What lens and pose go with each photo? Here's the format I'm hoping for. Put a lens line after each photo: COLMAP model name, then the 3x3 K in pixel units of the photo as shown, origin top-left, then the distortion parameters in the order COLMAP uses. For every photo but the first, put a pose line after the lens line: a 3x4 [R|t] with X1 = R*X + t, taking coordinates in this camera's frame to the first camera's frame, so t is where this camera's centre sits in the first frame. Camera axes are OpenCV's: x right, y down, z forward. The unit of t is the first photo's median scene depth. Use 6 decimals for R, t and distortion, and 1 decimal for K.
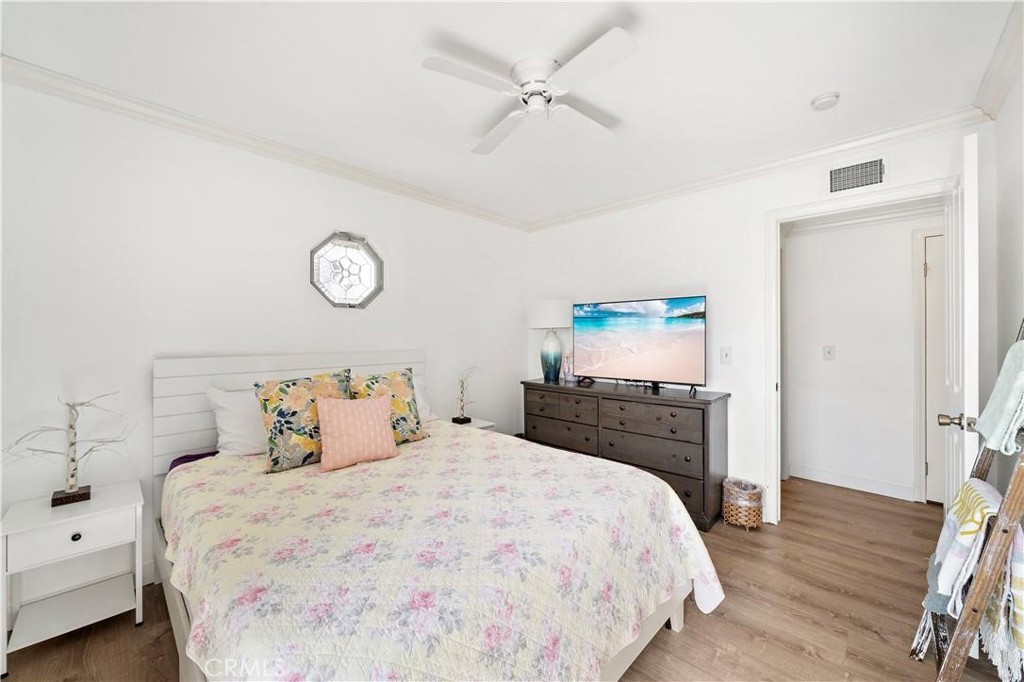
lens RADIAL K [[392.4, 0, 512.0], [0, 392.4, 341.0], [0, 0, 1]] dist [-0.045642, -0.000044]
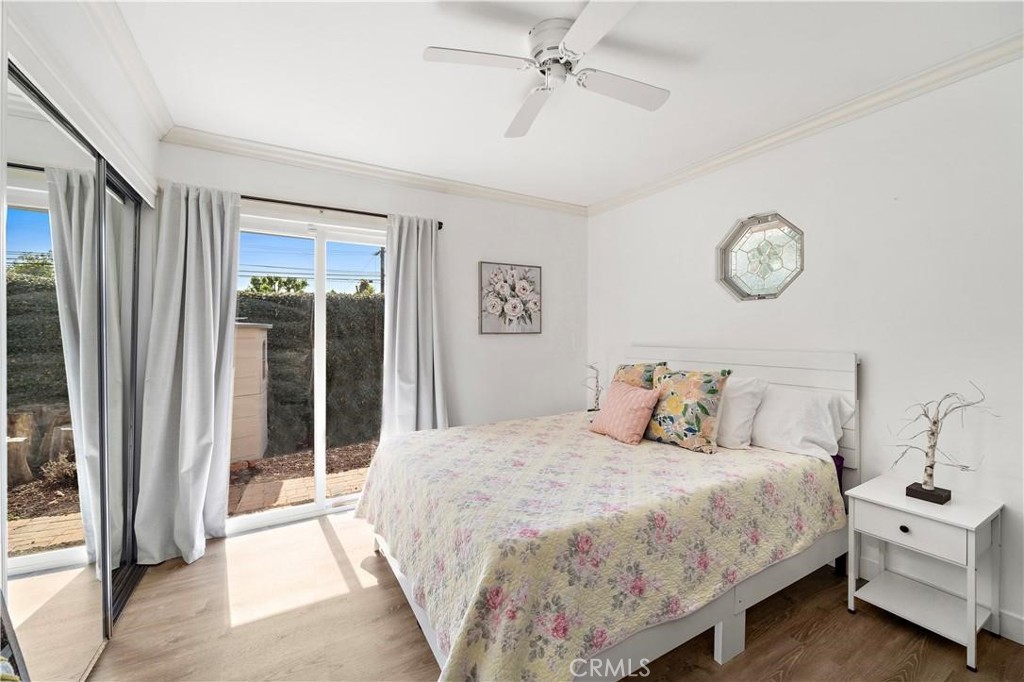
lens RADIAL K [[411.1, 0, 518.9], [0, 411.1, 343.5], [0, 0, 1]] dist [-0.000324, -0.000024]
pose [[-0.276907, 0.014048, -0.960794, 0.762144], [-0.006943, 0.999838, 0.016620, 0.003143], [0.960872, 0.011273, -0.276765, 0.897421]]
